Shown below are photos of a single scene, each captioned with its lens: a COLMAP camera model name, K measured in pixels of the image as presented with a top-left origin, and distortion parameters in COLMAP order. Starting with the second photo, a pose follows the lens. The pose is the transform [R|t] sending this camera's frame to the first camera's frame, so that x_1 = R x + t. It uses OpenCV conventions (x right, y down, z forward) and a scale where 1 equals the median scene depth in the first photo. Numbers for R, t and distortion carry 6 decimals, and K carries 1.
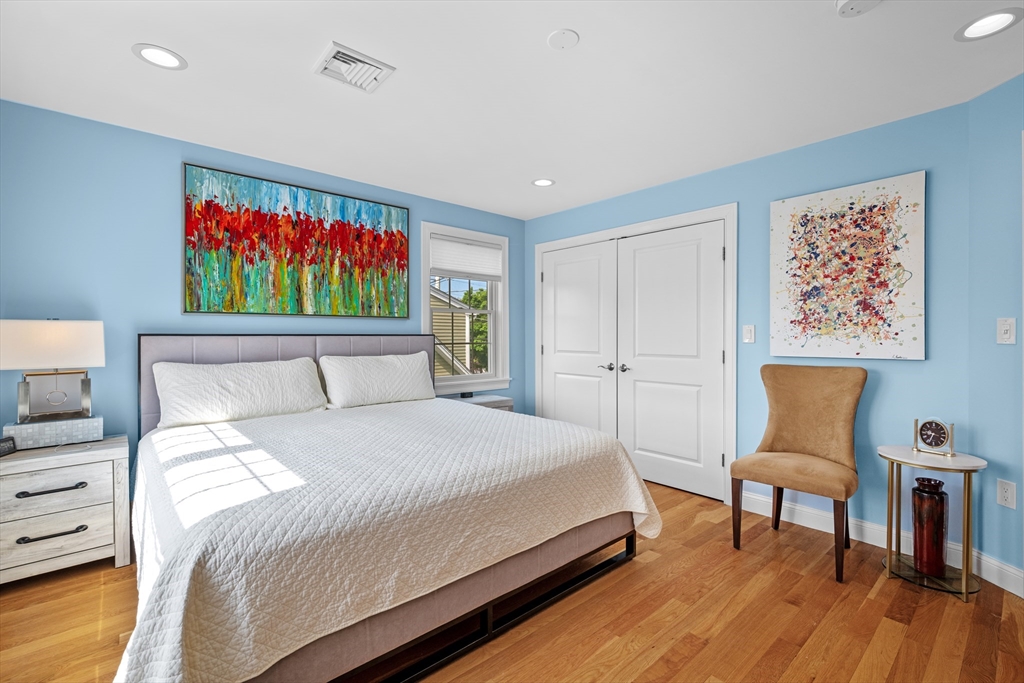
lens RADIAL K [[450.5, 0, 514.6], [0, 450.5, 339.4], [0, 0, 1]] dist [0.000616, 0.000031]
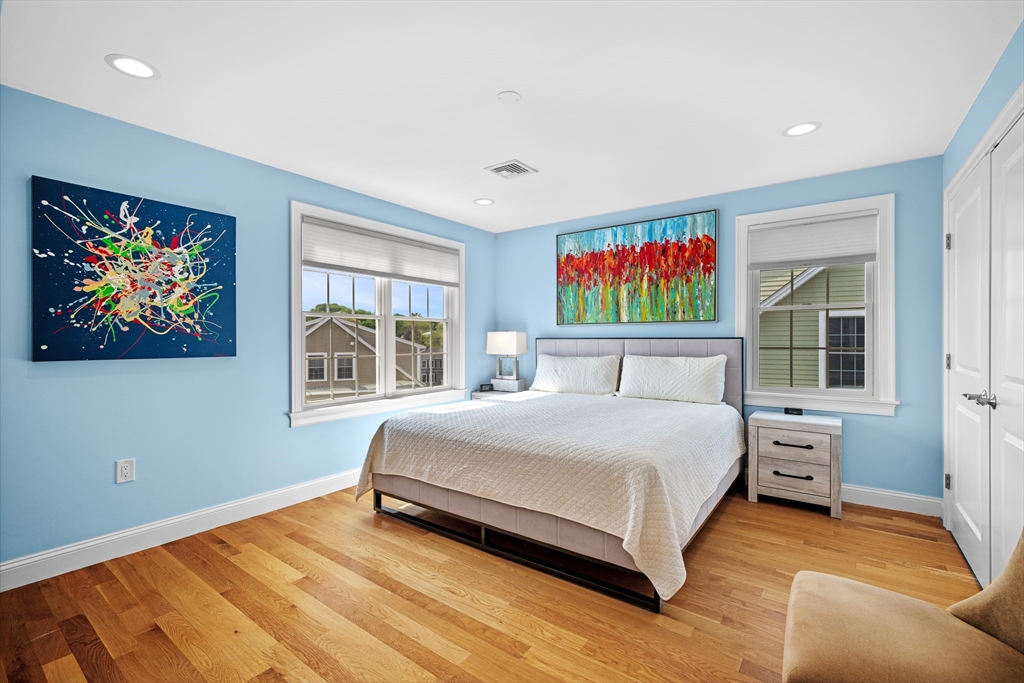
lens RADIAL K [[450.5, 0, 514.6], [0, 450.5, 339.4], [0, 0, 1]] dist [0.000616, 0.000031]
pose [[0.216711, 0.001595, -0.976234, 0.732523], [-0.005386, 0.999985, 0.000438, -0.005372], [0.976221, 0.005163, 0.216717, 0.416226]]
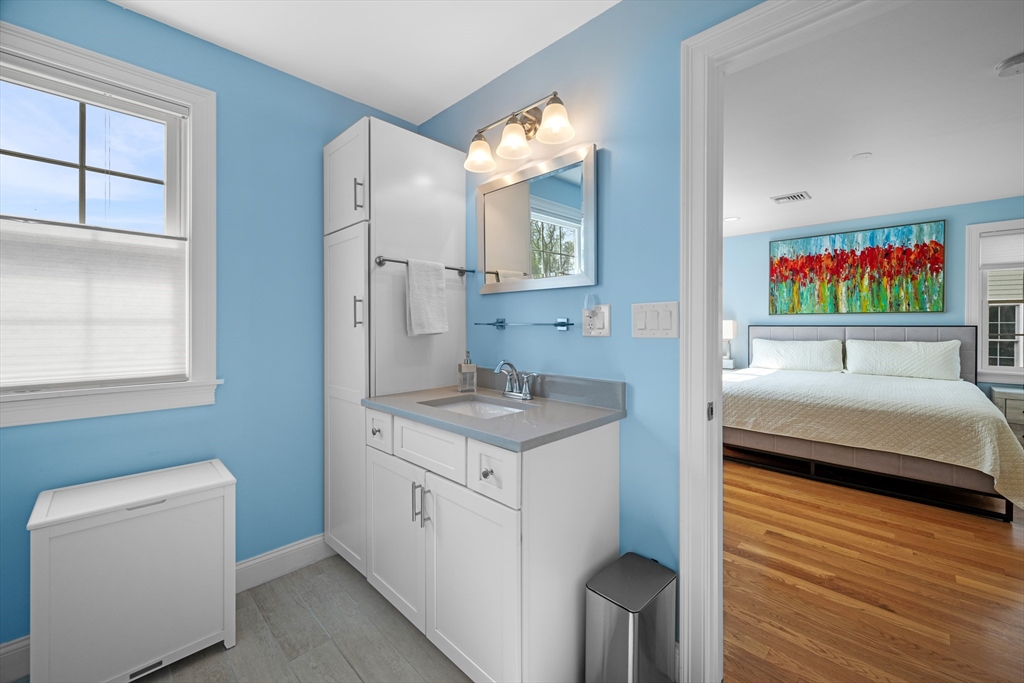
lens RADIAL K [[408.4, 0, 515.6], [0, 408.4, 326.3], [0, 0, 1]] dist [-0.000705, -0.000092]
pose [[0.072925, 0.004628, -0.997327, 0.880753], [-0.008682, 0.999954, 0.004005, -0.004231], [0.997300, 0.008367, 0.072962, -0.242000]]
